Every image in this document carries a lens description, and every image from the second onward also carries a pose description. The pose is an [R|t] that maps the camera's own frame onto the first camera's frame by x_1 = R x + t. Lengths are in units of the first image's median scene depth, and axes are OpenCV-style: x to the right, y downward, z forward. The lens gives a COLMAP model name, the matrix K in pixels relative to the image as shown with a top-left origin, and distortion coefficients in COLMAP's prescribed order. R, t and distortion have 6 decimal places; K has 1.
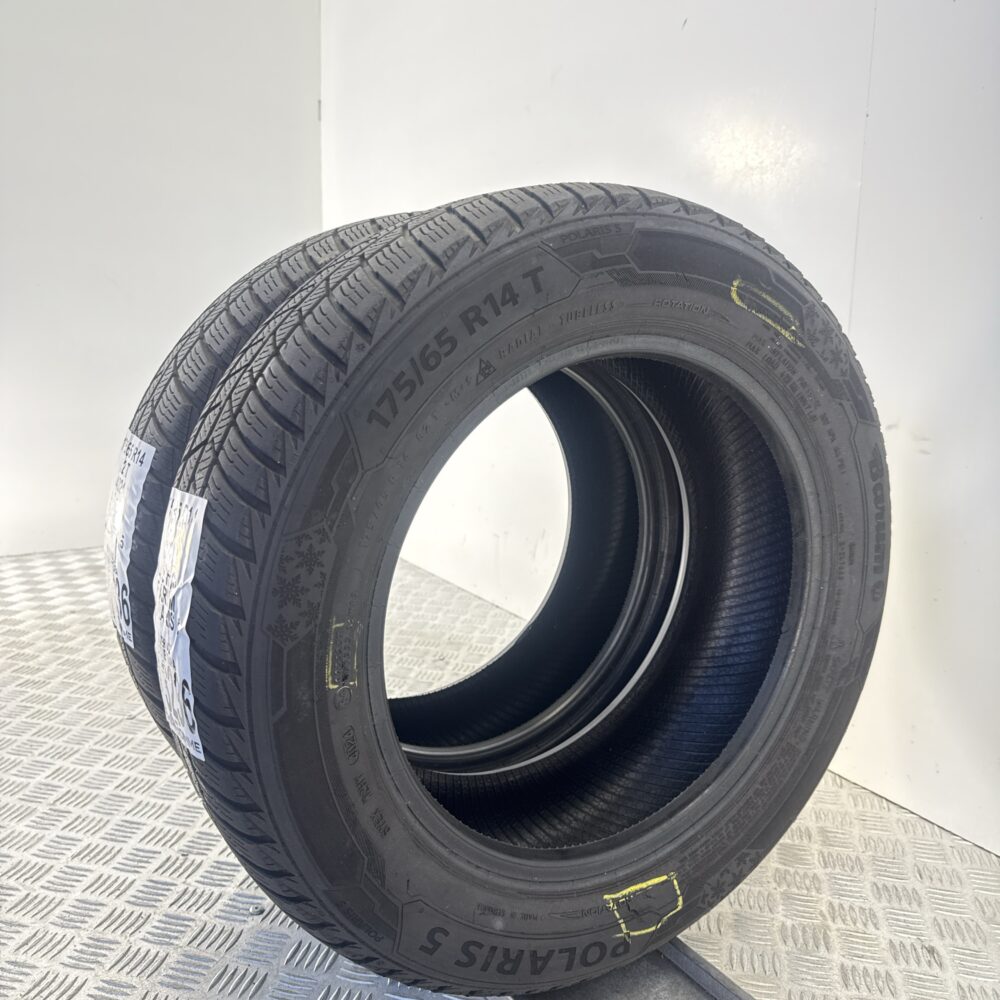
lens RADIAL K [[960.0, 0, 492.7], [0, 960.0, 497.9], [0, 0, 1]] dist [0.165414, -0.462800]
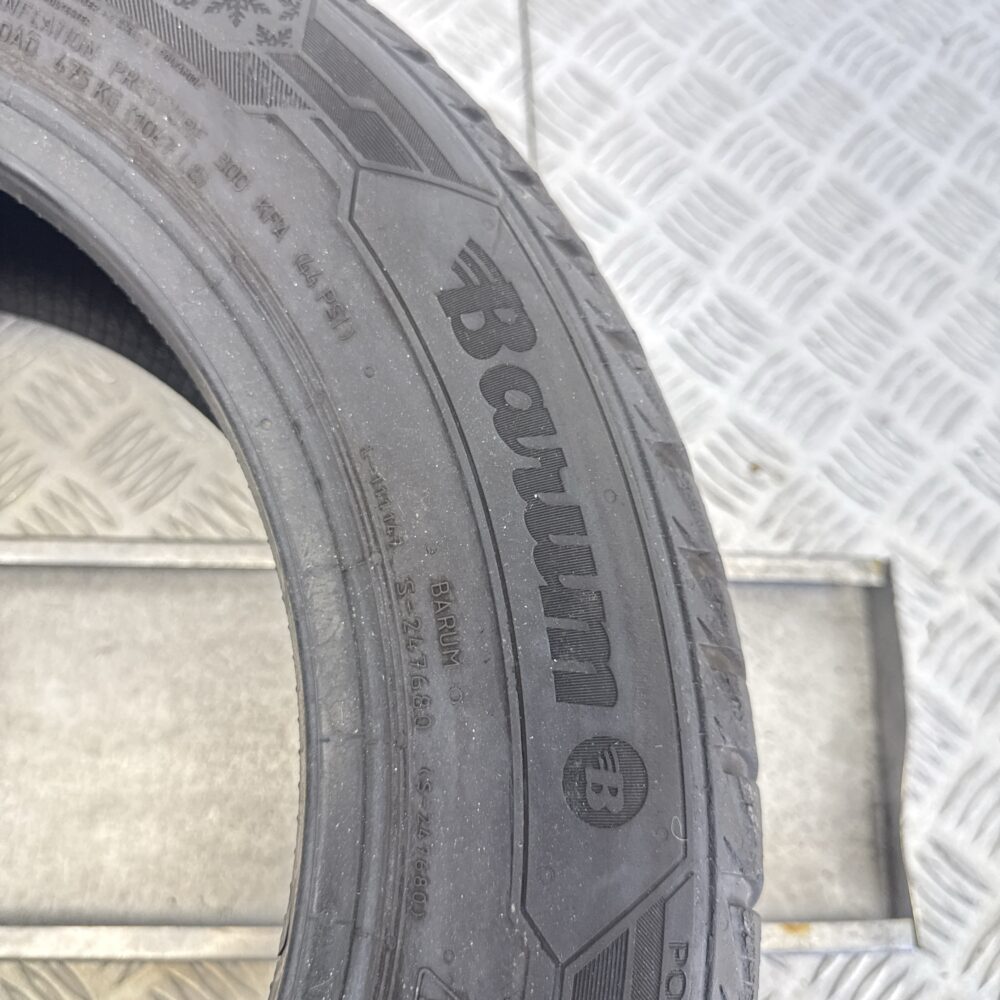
lens RADIAL K [[960.0, 0, 492.7], [0, 960.0, 497.9], [0, 0, 1]] dist [0.165414, -0.462800]
pose [[0.878713, -0.174634, -0.444260, 0.592974], [-0.030291, 0.908404, -0.416996, 0.161242], [0.476389, 0.379876, 0.792936, 0.910663]]
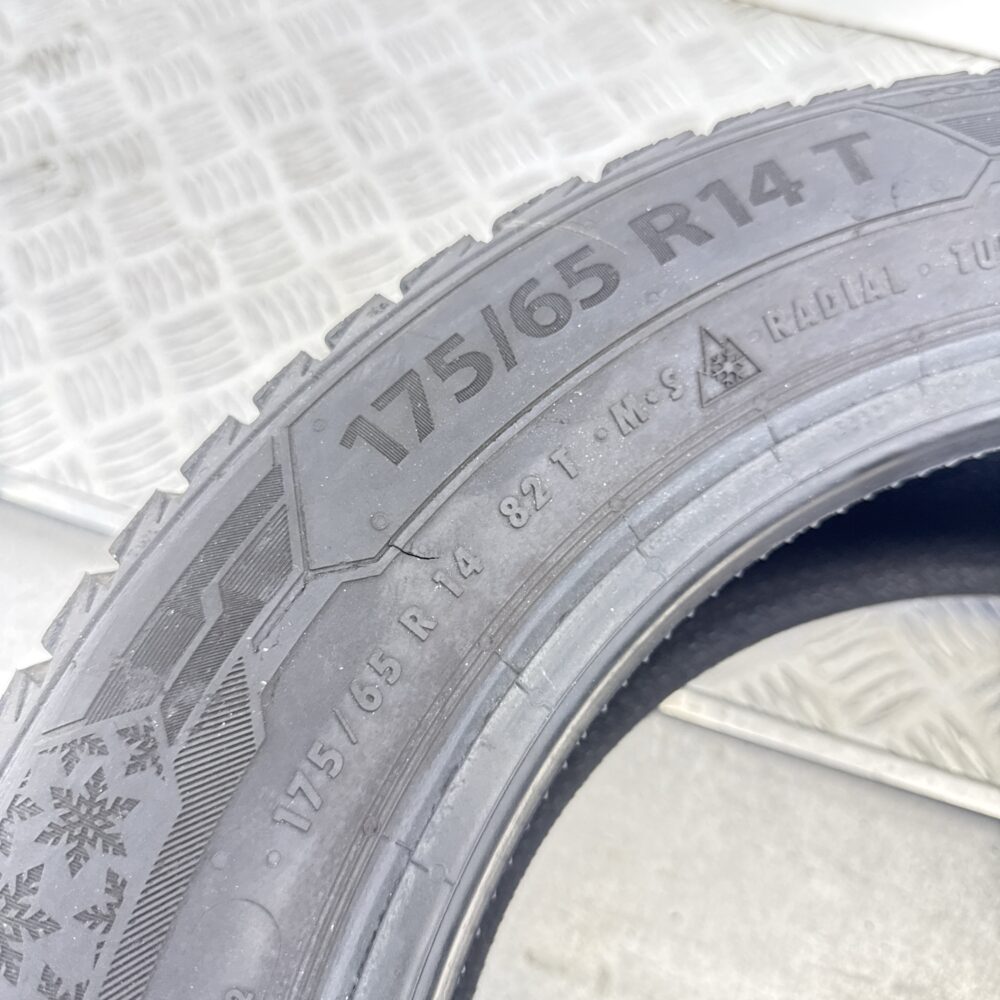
lens RADIAL K [[996.3, 0, 532.6], [0, 996.3, 500.5], [0, 0, 1]] dist [0.049531, -0.131447]
pose [[0.852223, -0.186395, -0.488848, 0.091618], [-0.141776, 0.817139, -0.558734, 0.112806], [0.503603, 0.545473, 0.669958, 0.645025]]
